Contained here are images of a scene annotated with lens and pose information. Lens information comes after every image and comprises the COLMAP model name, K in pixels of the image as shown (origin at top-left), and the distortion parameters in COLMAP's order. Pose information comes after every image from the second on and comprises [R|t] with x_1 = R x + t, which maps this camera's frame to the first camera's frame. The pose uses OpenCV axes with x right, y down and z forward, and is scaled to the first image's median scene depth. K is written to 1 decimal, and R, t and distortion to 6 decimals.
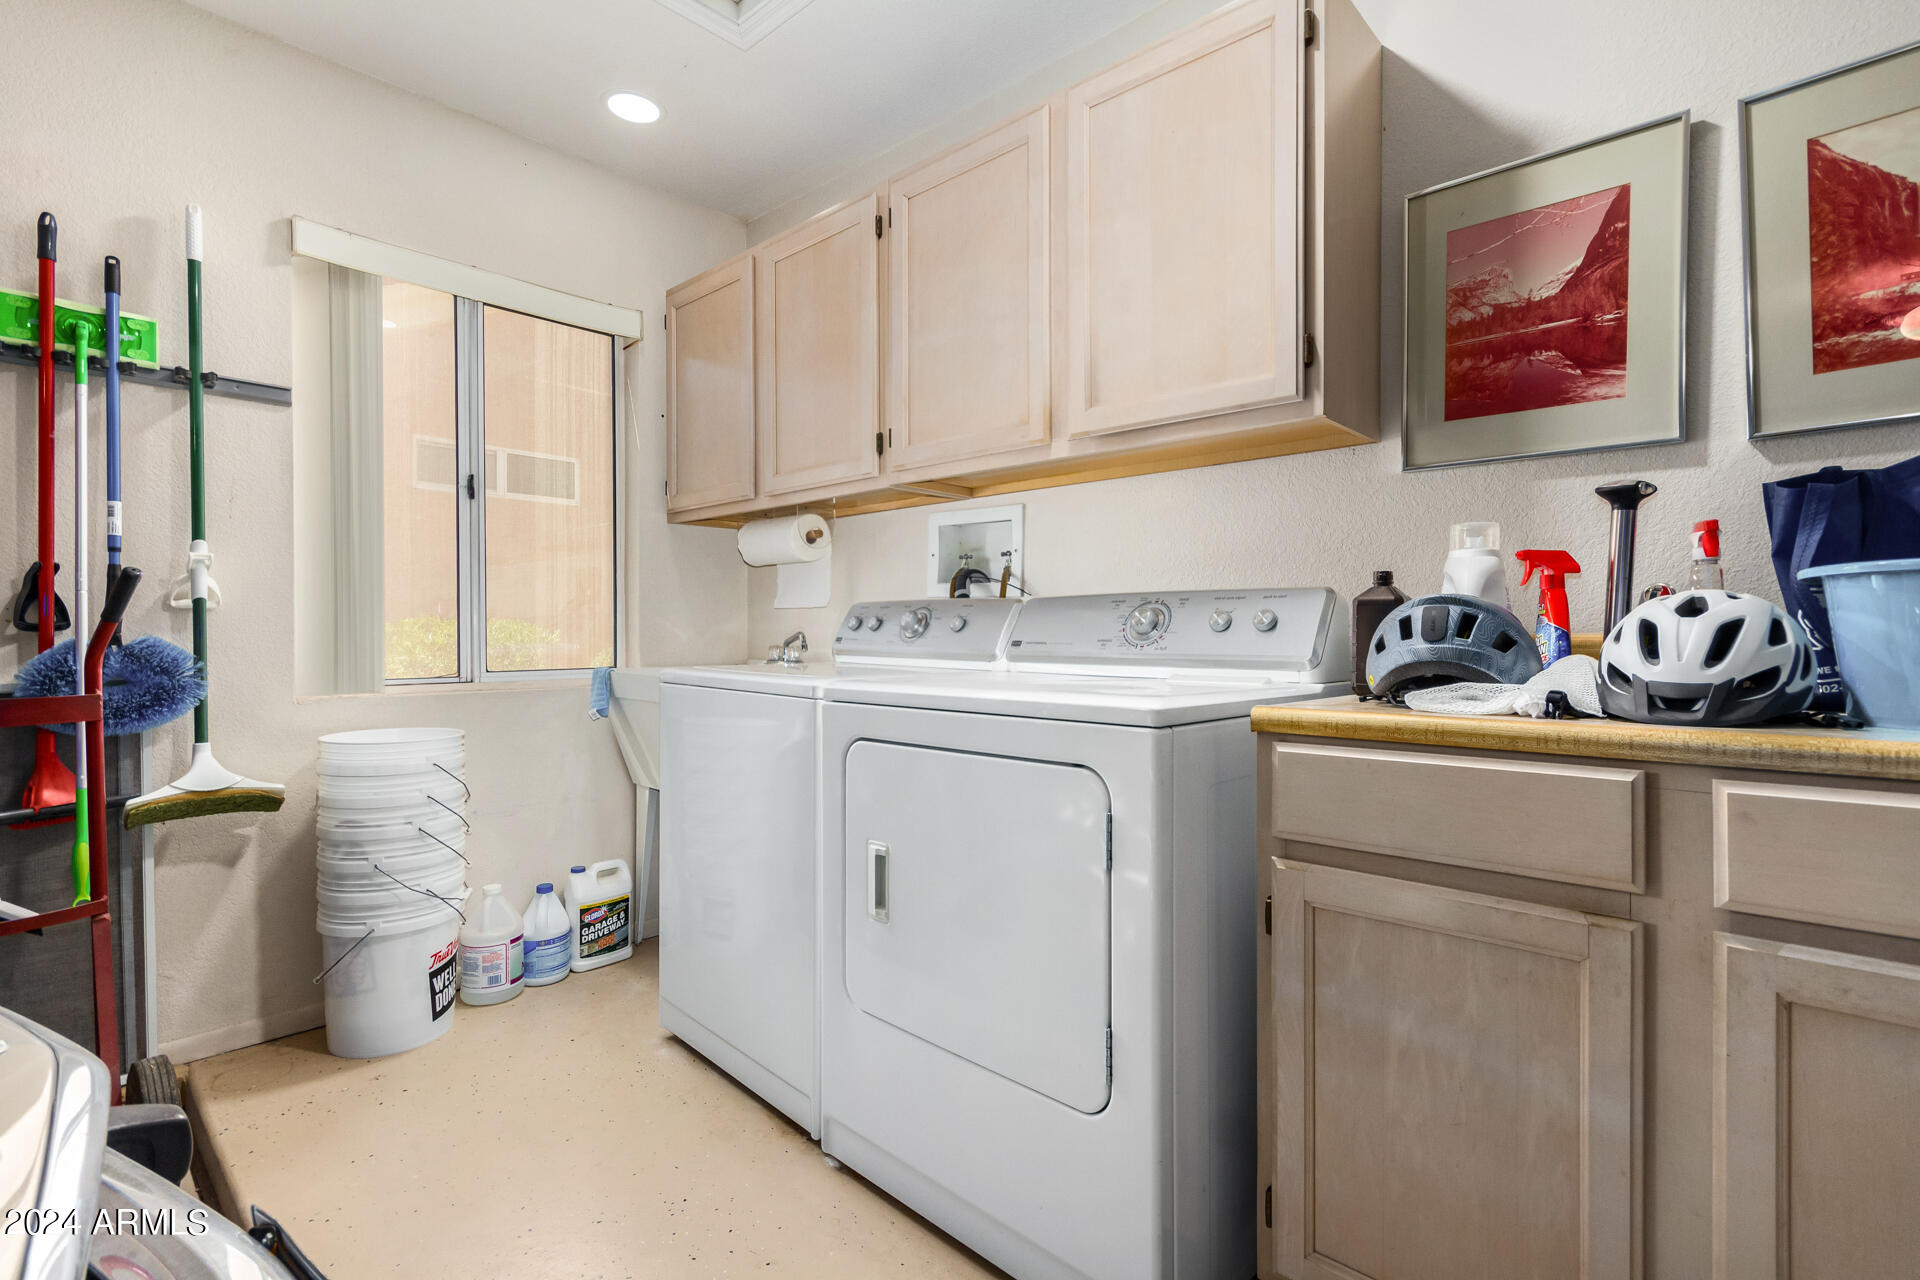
lens RADIAL K [[851.9, 0, 949.8], [0, 851.9, 638.6], [0, 0, 1]] dist [-0.000889, -0.000109]
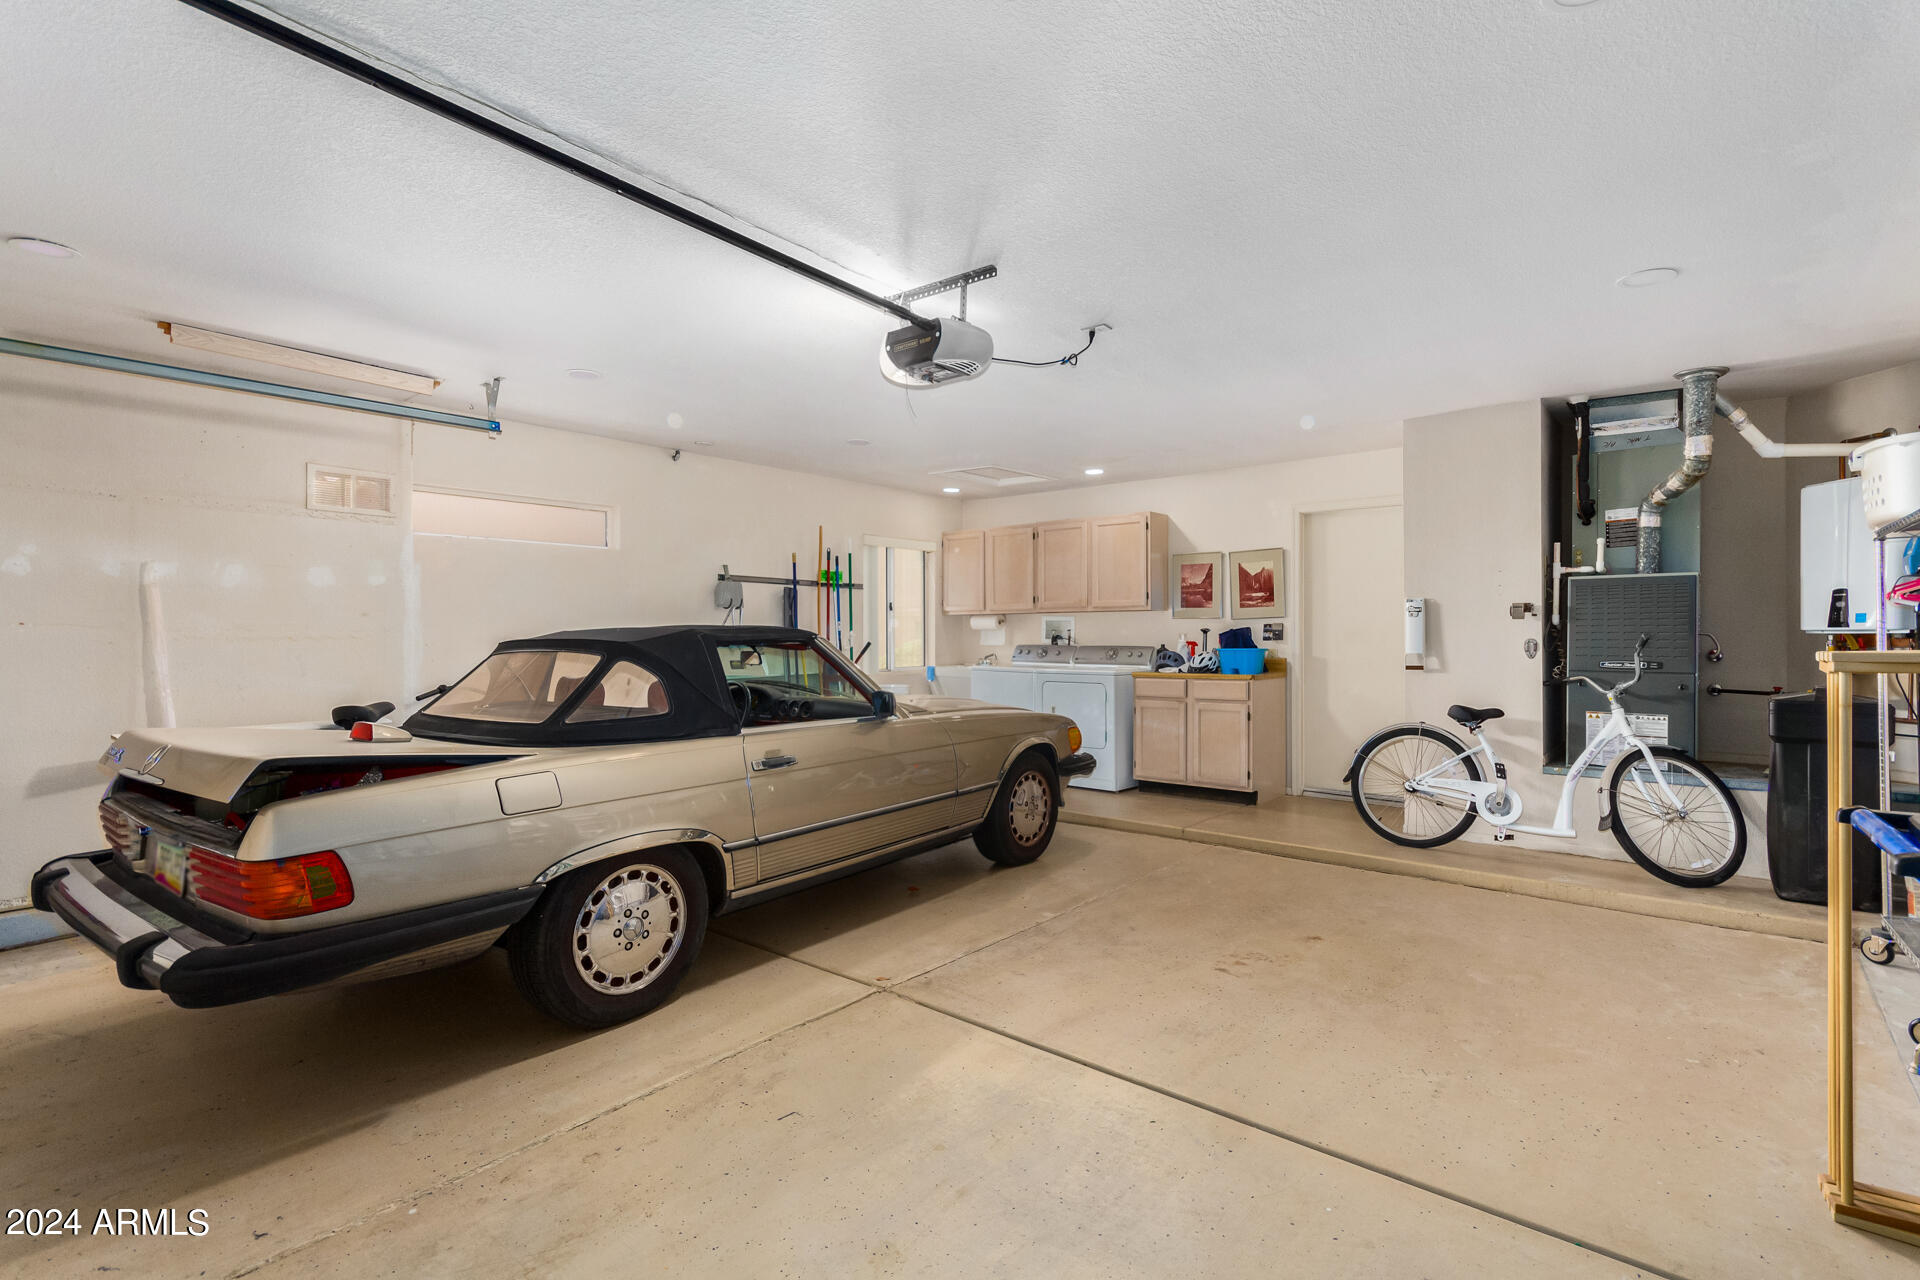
lens RADIAL K [[851.9, 0, 968.1], [0, 851.9, 641.3], [0, 0, 1]] dist [-0.000889, -0.000109]
pose [[0.997512, -0.001657, 0.070479, -0.708034], [0.001676, 0.999999, -0.000211, -0.077092], [-0.070478, 0.000329, 0.997513, -2.873379]]
